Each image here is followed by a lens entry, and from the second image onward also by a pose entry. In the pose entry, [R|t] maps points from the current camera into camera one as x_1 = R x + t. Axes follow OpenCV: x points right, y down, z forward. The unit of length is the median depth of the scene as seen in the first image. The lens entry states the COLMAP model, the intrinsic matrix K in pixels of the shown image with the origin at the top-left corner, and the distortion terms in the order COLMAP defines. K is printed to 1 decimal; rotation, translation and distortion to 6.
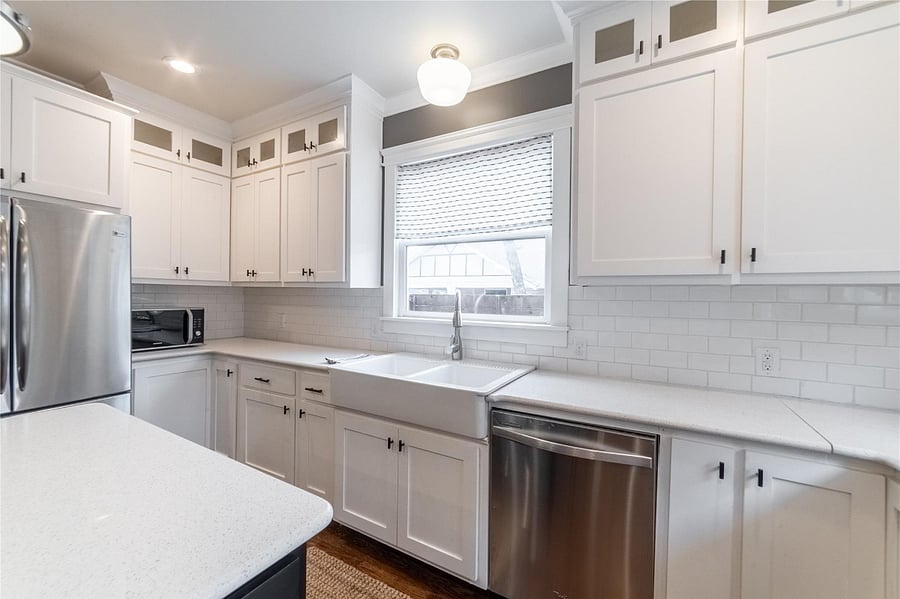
lens RADIAL K [[362.1, 0, 453.7], [0, 362.1, 296.8], [0, 0, 1]] dist [0.000055, 0.000059]
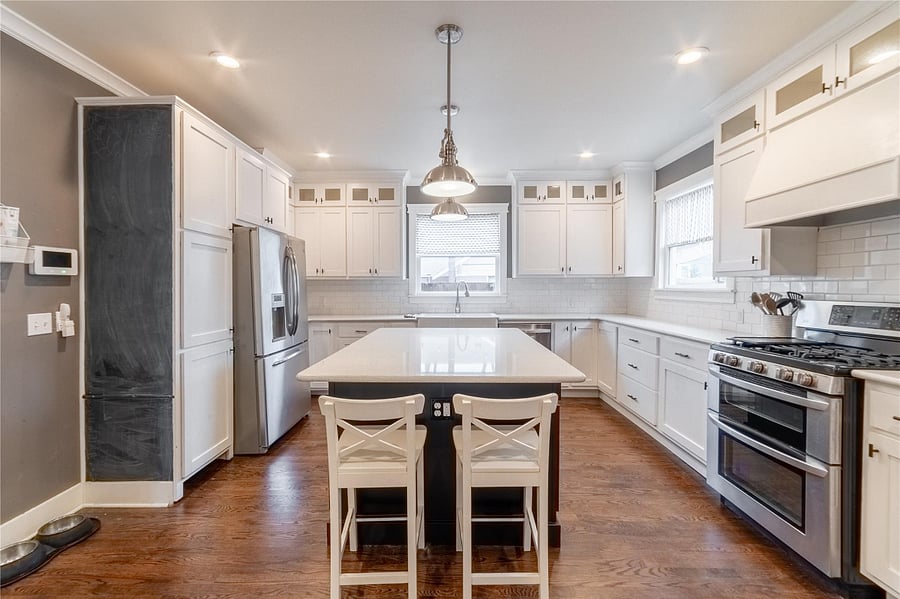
lens RADIAL K [[376.7, 0, 449.2], [0, 376.7, 286.5], [0, 0, 1]] dist [-0.000268, -0.000037]
pose [[0.873839, -0.022557, 0.485693, -1.218051], [0.016820, 0.999728, 0.016167, -0.019931], [-0.485925, -0.005958, 0.873980, -0.993701]]
